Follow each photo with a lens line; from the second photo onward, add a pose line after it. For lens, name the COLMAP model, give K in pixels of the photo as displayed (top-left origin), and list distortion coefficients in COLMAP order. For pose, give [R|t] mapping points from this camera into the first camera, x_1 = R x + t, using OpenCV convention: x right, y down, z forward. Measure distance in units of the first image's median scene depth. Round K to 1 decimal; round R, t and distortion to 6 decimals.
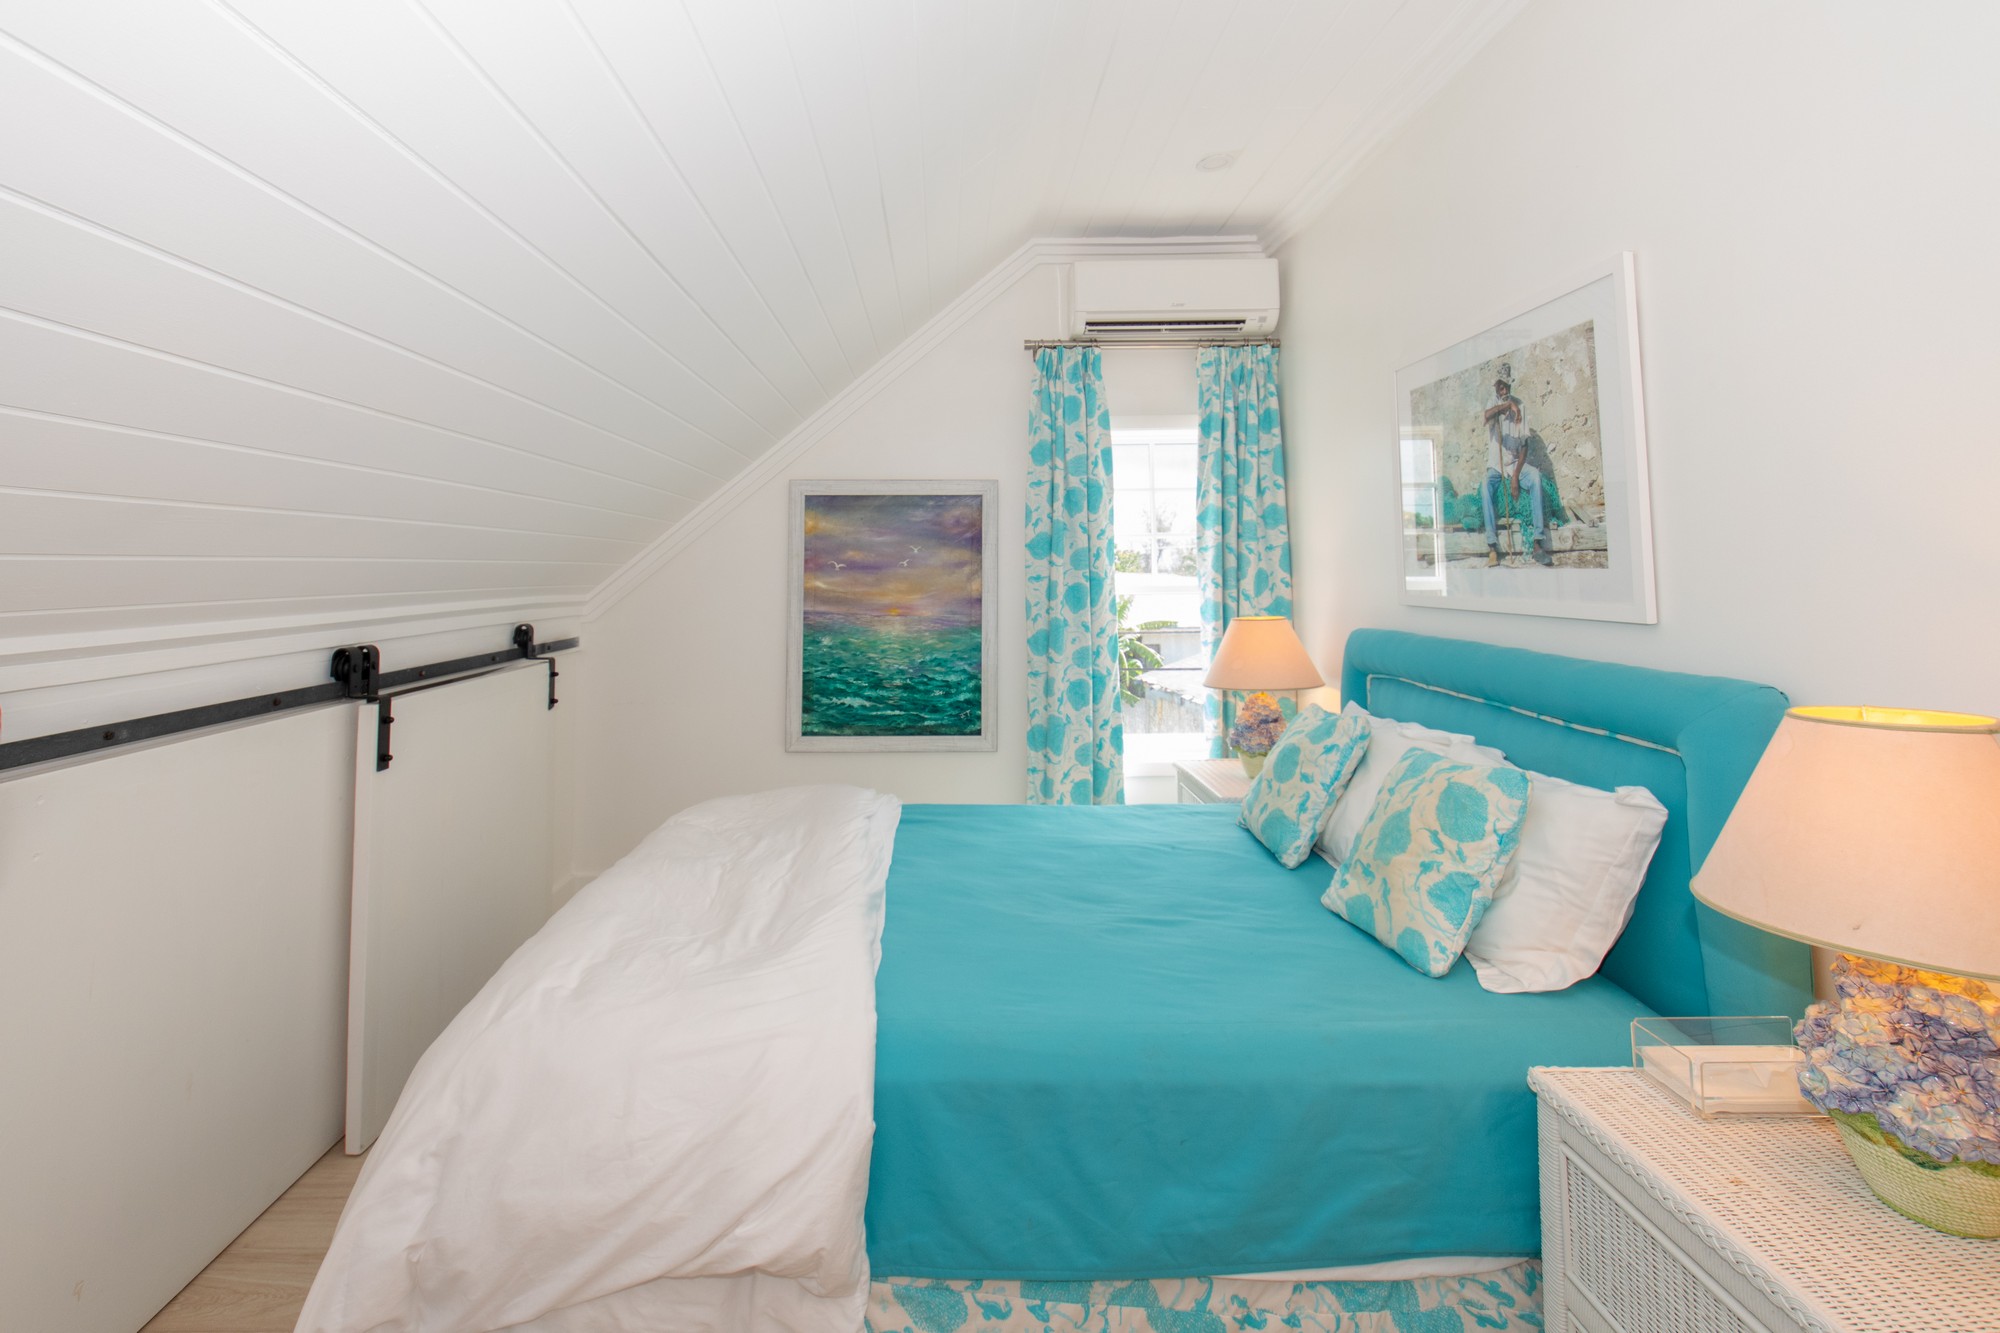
lens RADIAL K [[903.4, 0, 949.8], [0, 903.4, 512.9], [0, 0, 1]] dist [0.000134, -0.000552]
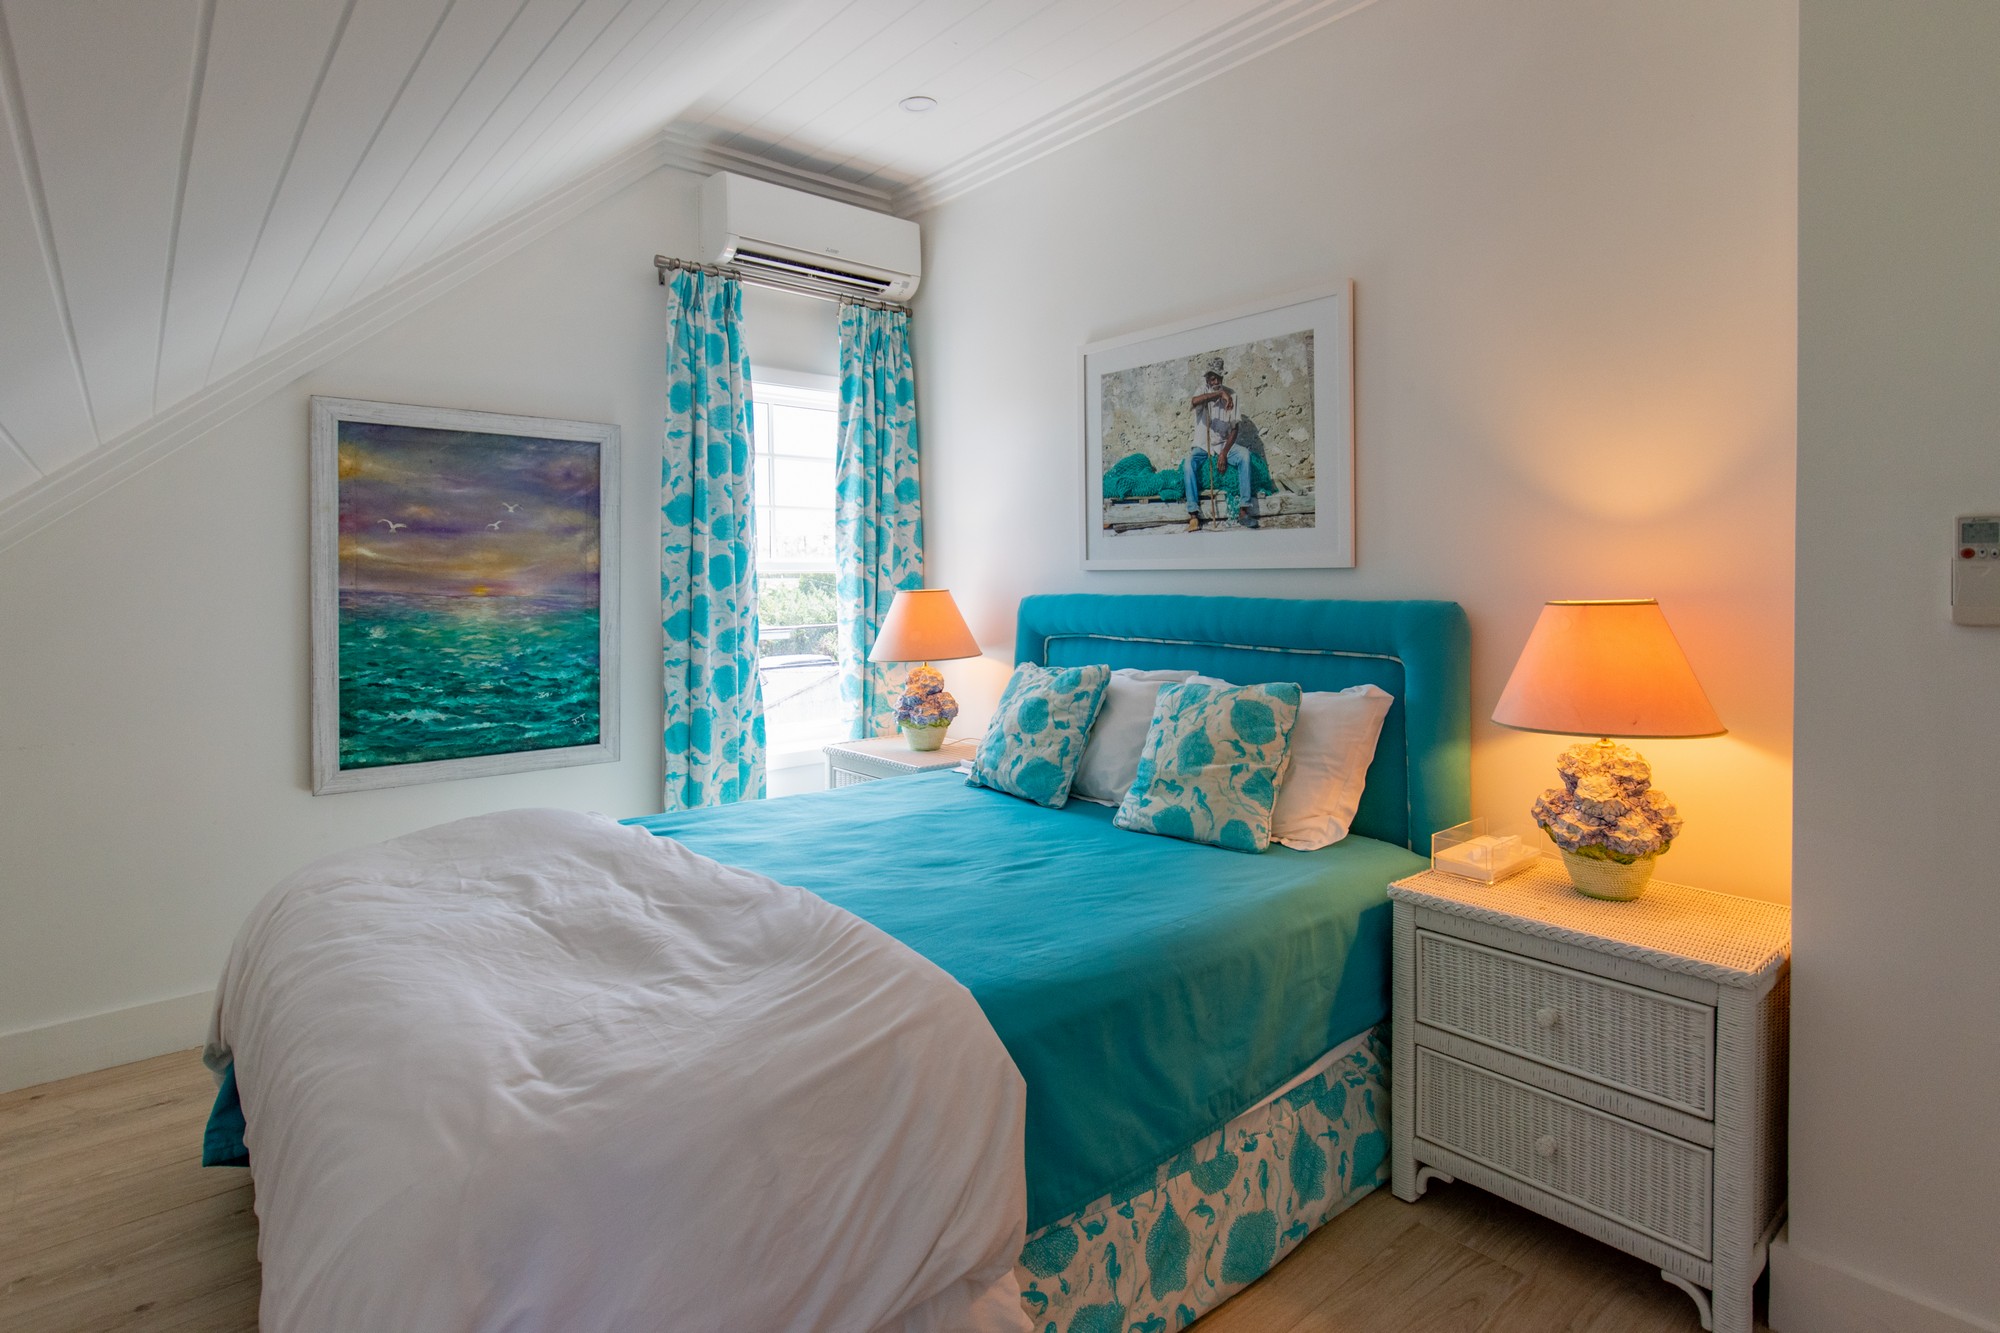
lens RADIAL K [[1009.9, 0, 995.6], [0, 1009.9, 587.1], [0, 0, 1]] dist [0.011106, -0.000361]
pose [[0.763710, -0.004332, 0.645545, -0.446575], [-0.041349, 0.997596, 0.055612, 0.069428], [-0.644234, -0.069164, 0.761695, 0.157010]]
